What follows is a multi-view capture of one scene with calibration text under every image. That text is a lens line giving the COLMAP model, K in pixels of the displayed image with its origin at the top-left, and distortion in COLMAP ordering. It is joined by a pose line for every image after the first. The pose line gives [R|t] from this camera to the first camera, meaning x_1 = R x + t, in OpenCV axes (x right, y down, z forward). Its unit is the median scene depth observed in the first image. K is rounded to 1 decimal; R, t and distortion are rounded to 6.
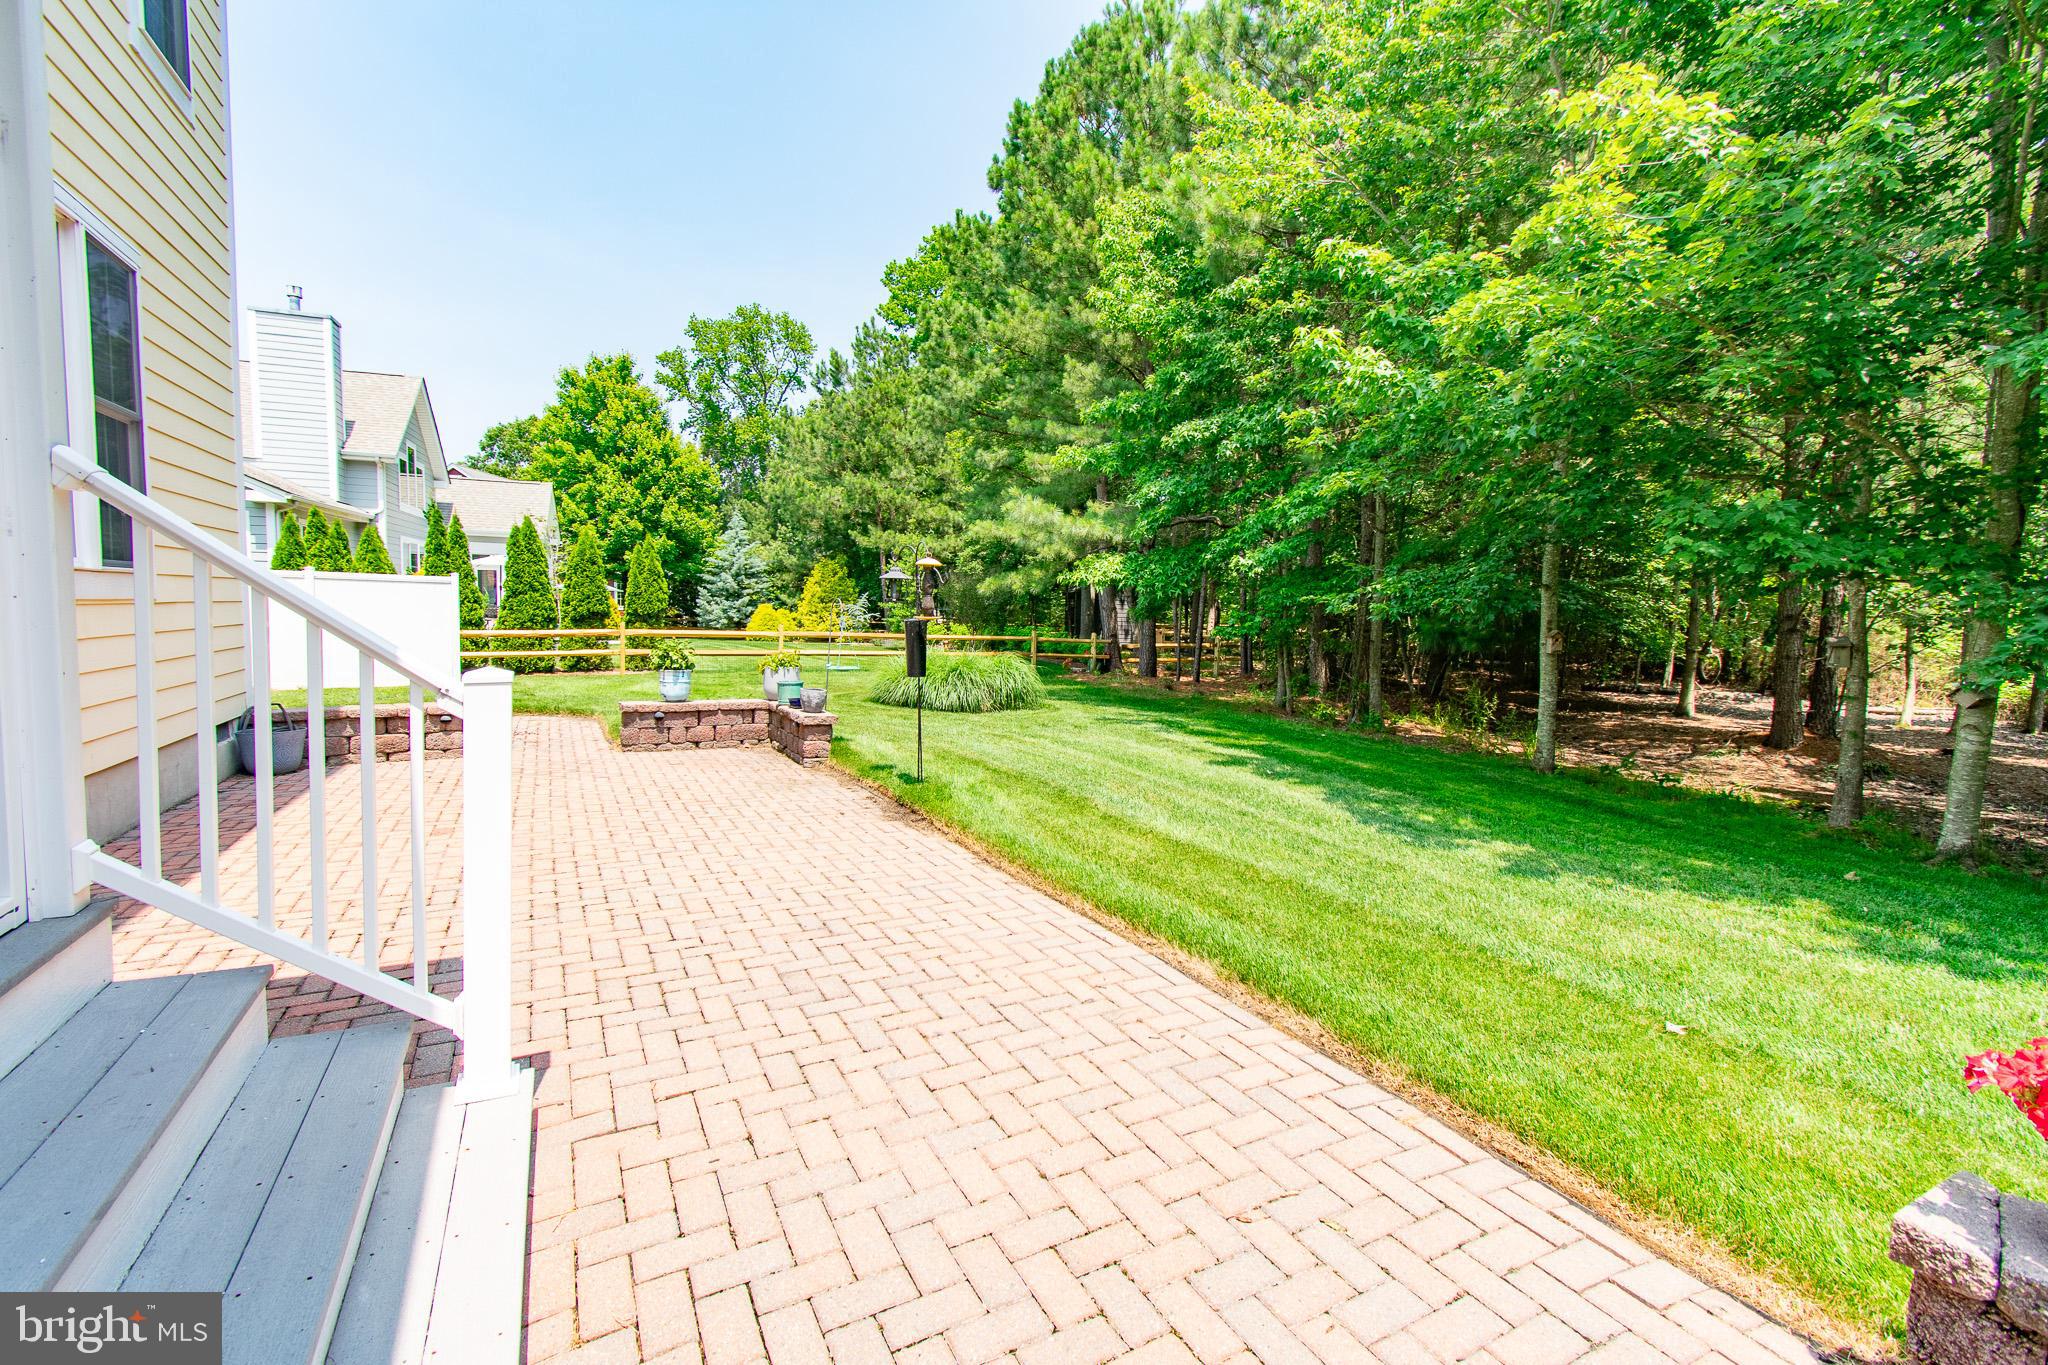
lens RADIAL K [[900.8, 0, 1037.0], [0, 900.8, 670.2], [0, 0, 1]] dist [0.002396, 0.000216]
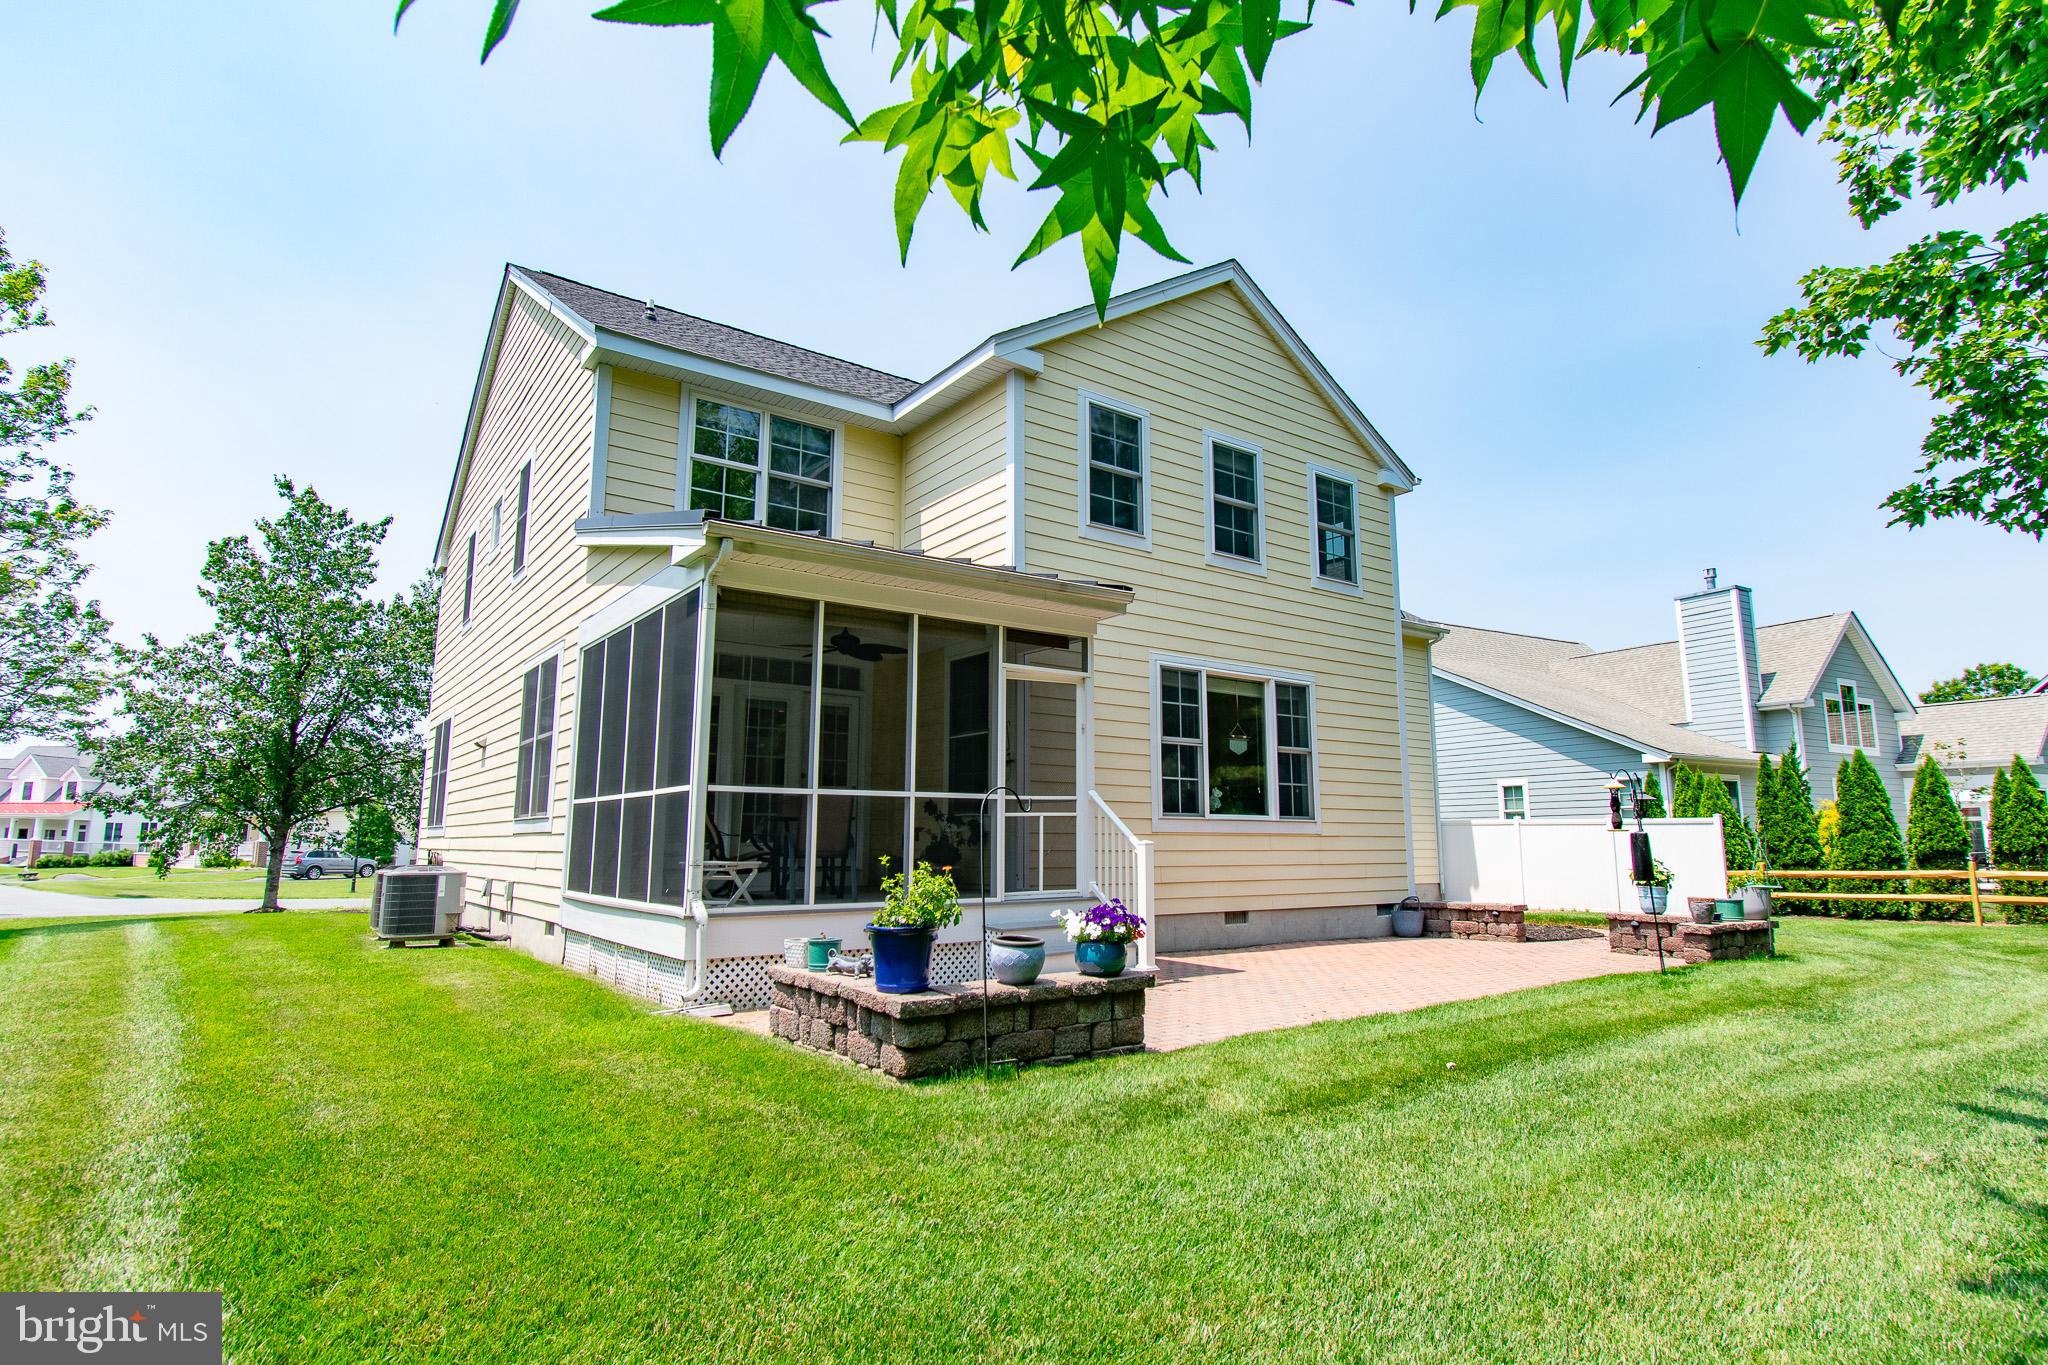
lens RADIAL K [[1074.5, 0, 1024.5], [0, 1074.5, 680.5], [0, 0, 1]] dist [-0.004227, -0.001006]
pose [[0.131588, -0.172901, -0.976109, 0.216220], [-0.065302, 0.981021, -0.182575, 0.010513], [0.989151, 0.087766, 0.117800, -0.003552]]
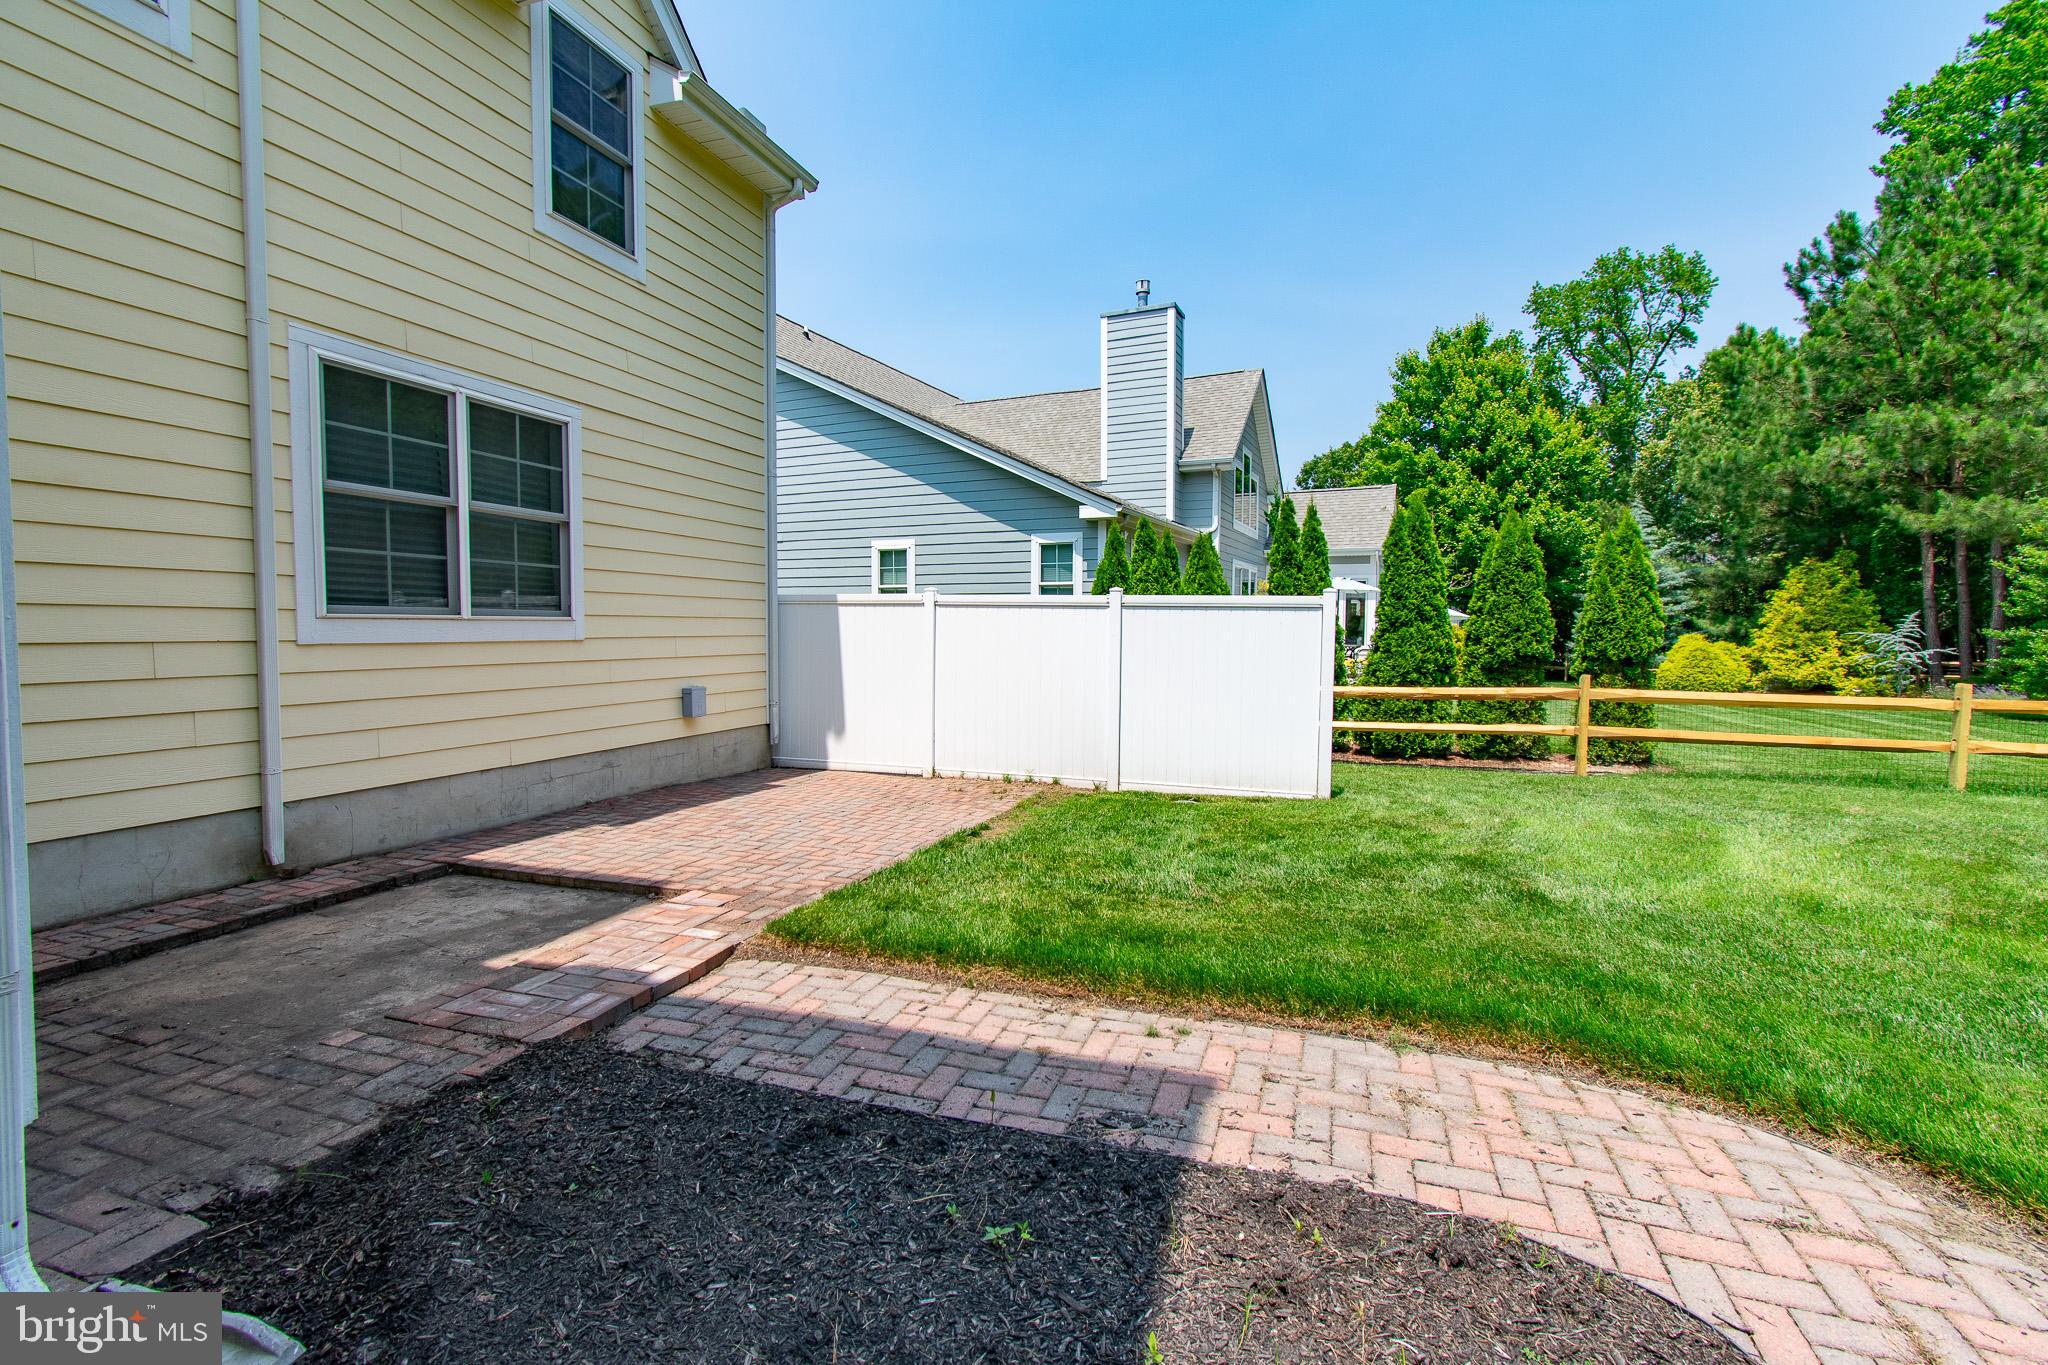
lens RADIAL K [[900.8, 0, 1027.1], [0, 900.8, 676.1], [0, 0, 1]] dist [0.002396, 0.000216]
pose [[0.677449, 0.020460, -0.735285, -0.147405], [-0.040994, 0.999110, -0.009969, -0.017255], [0.734426, 0.036896, 0.677685, 0.201082]]
